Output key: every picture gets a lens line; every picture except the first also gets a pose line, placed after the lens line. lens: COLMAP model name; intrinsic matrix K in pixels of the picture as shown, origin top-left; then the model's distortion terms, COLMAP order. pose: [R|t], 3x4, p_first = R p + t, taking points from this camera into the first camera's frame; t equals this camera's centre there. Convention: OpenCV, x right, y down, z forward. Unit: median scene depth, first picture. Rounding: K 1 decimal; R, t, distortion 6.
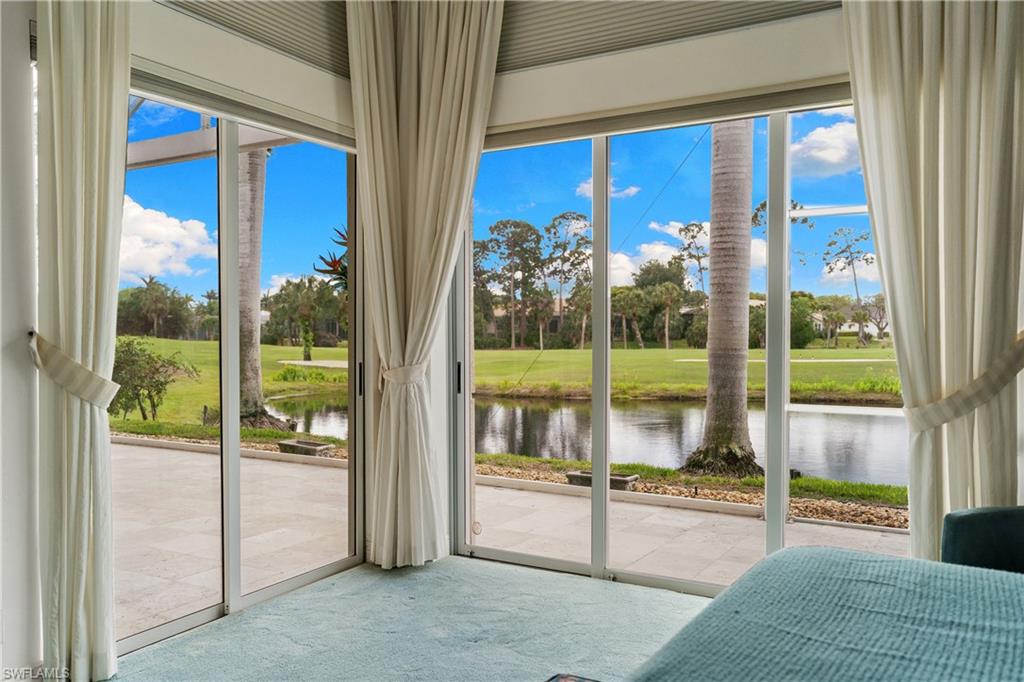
lens RADIAL K [[805.0, 0, 512.0], [0, 805.0, 341.0], [0, 0, 1]] dist [-0.049443, 0.000008]
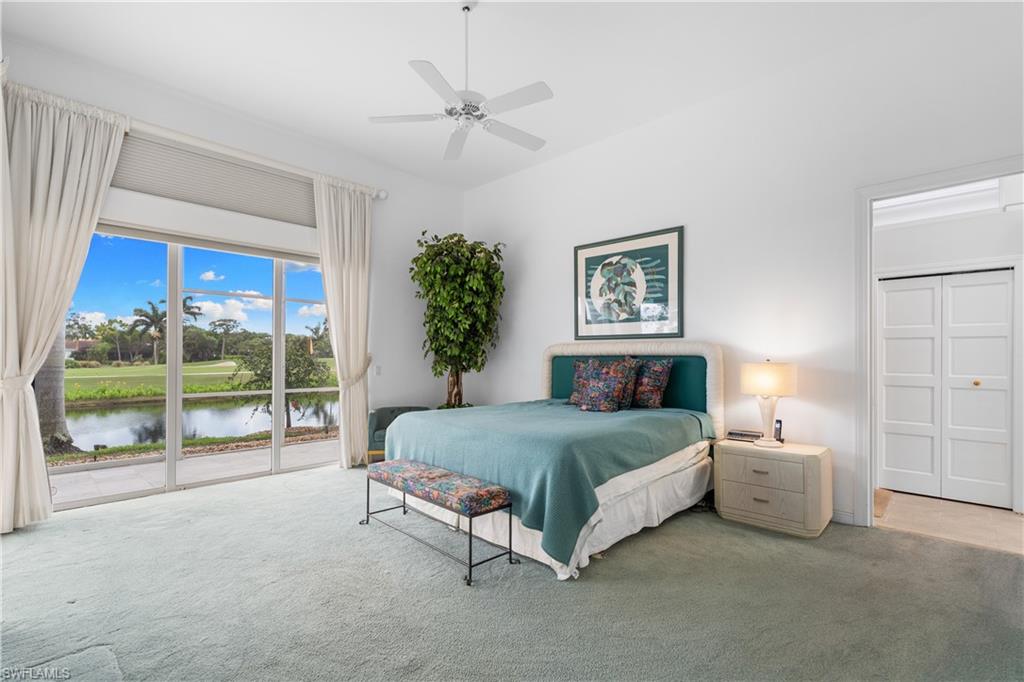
lens RADIAL K [[463.8, 0, 511.1], [0, 463.8, 355.7], [0, 0, 1]] dist [0.000223, -0.000056]
pose [[0.249043, 0.006981, 0.968467, -0.680122], [0.009943, 0.999903, -0.009764, 0.013089], [-0.968441, 0.012061, 0.248949, 0.017983]]
